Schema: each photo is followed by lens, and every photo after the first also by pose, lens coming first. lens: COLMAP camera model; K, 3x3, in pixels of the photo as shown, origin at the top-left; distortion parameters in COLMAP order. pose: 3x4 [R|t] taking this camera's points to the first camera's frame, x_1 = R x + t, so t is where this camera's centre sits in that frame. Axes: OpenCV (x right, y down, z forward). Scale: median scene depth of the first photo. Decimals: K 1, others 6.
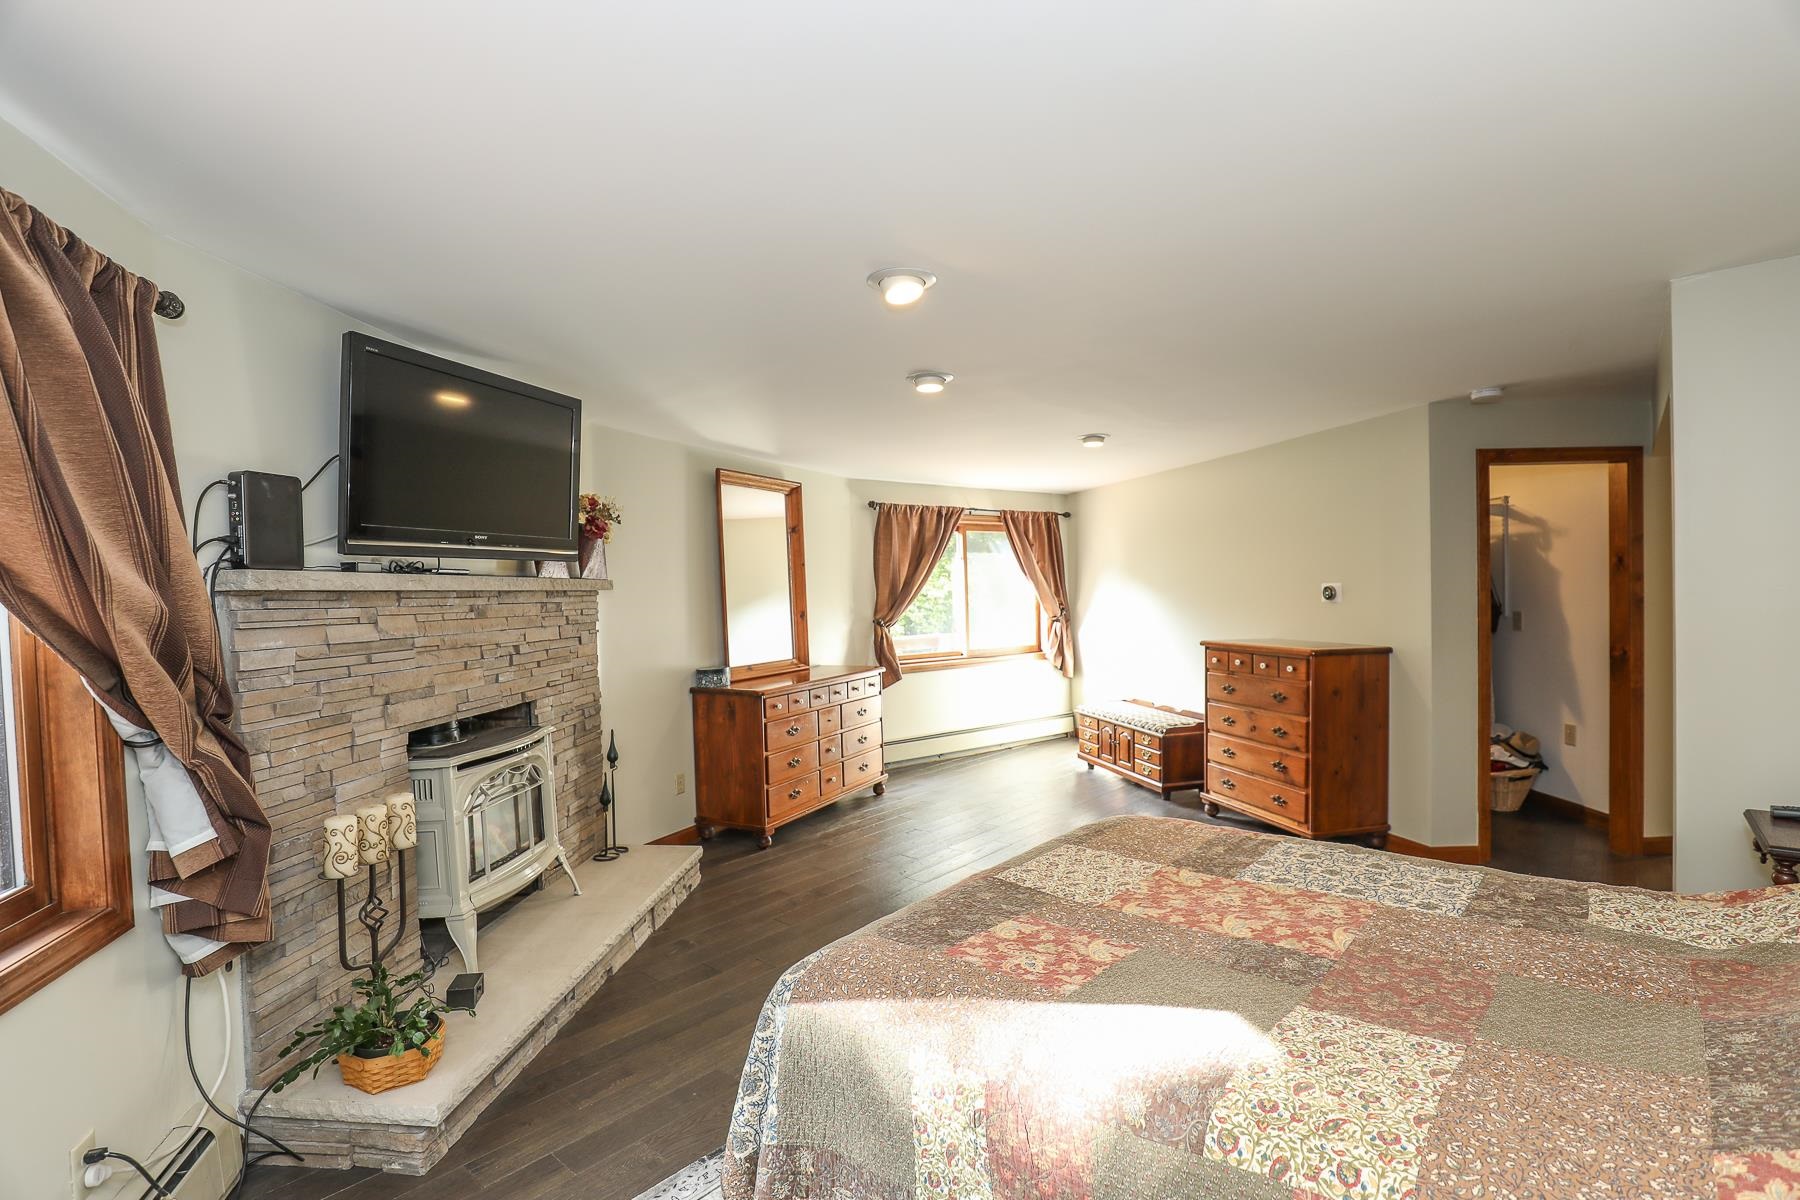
lens RADIAL K [[832.8, 0, 914.0], [0, 832.8, 610.7], [0, 0, 1]] dist [-0.036157, 0.001284]
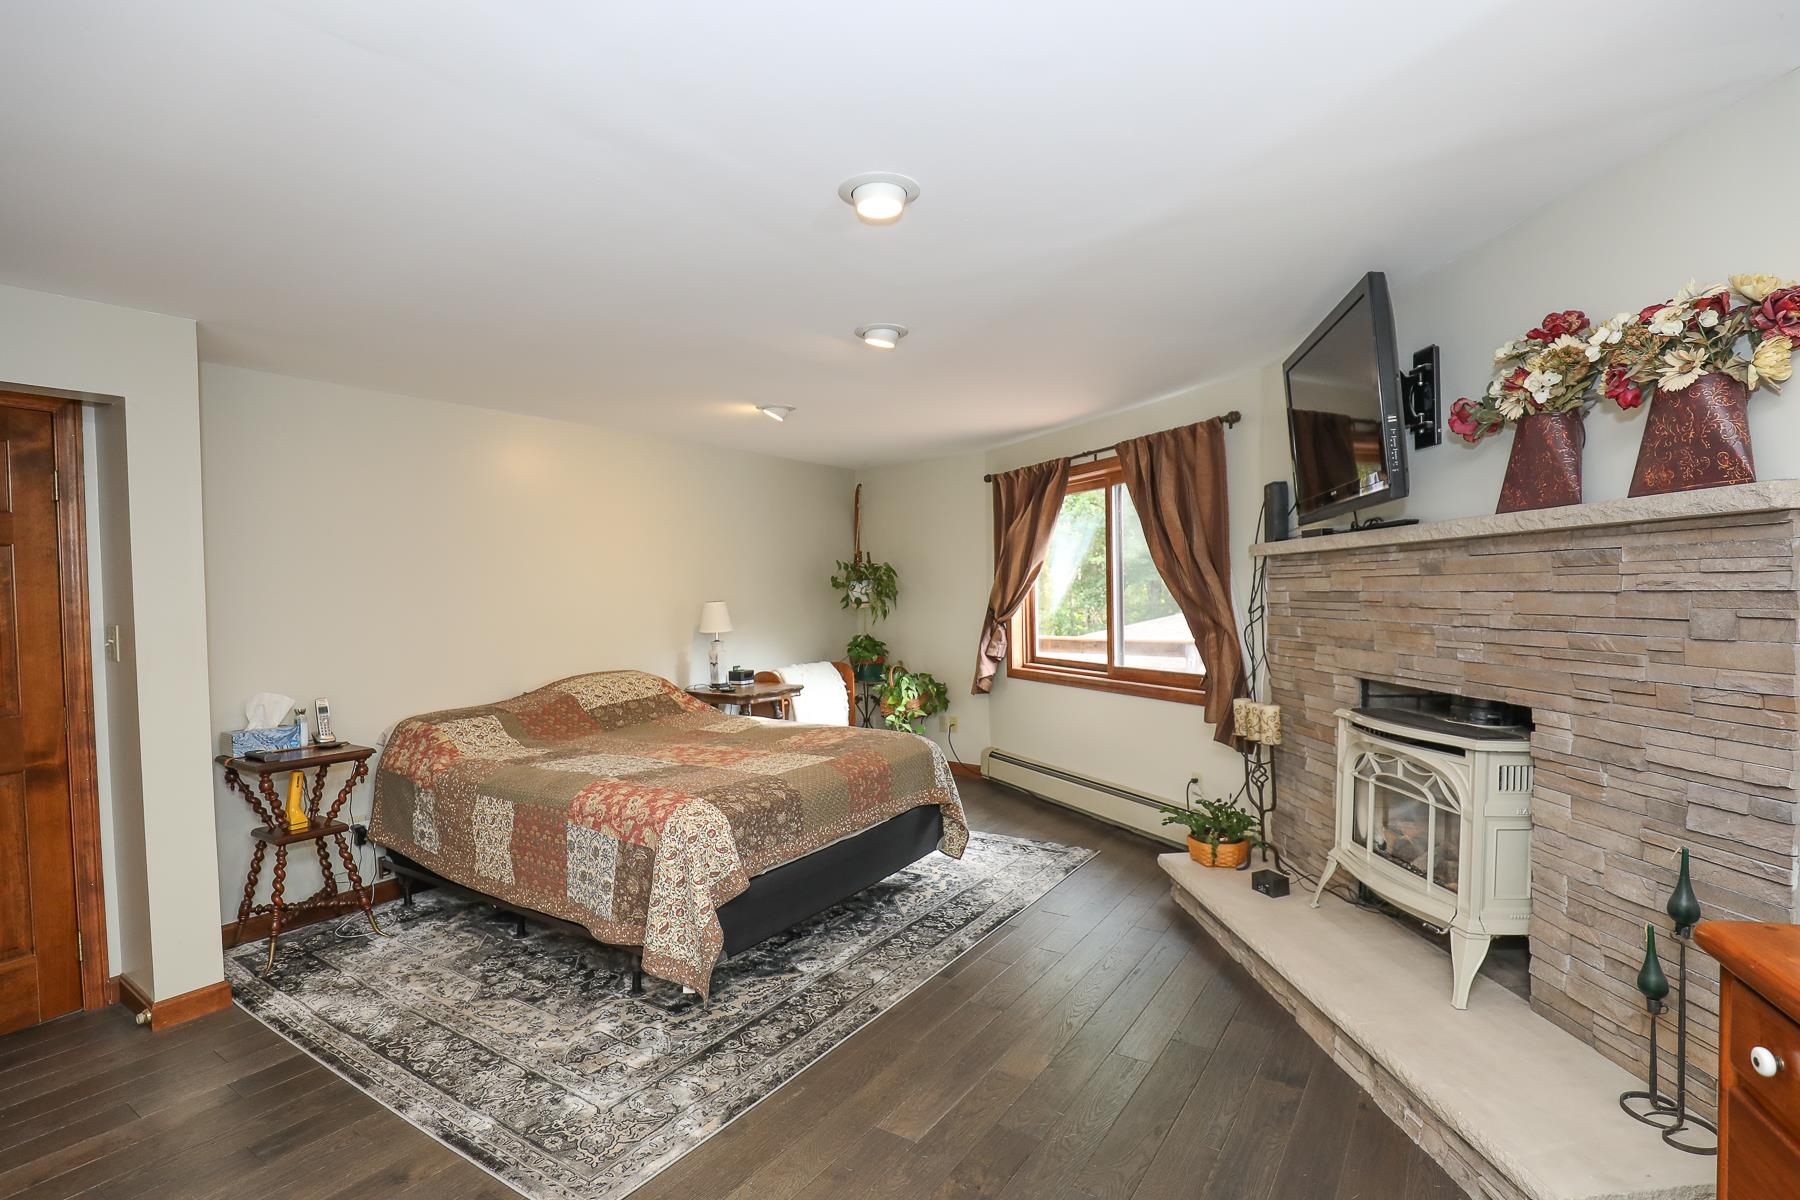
lens RADIAL K [[832.8, 0, 914.0], [0, 832.8, 610.7], [0, 0, 1]] dist [-0.036157, 0.001284]
pose [[-0.989977, 0.060159, -0.127774, 0.103192], [0.054000, 0.997231, 0.051130, -0.028303], [0.130496, 0.043718, -0.990484, 1.949941]]
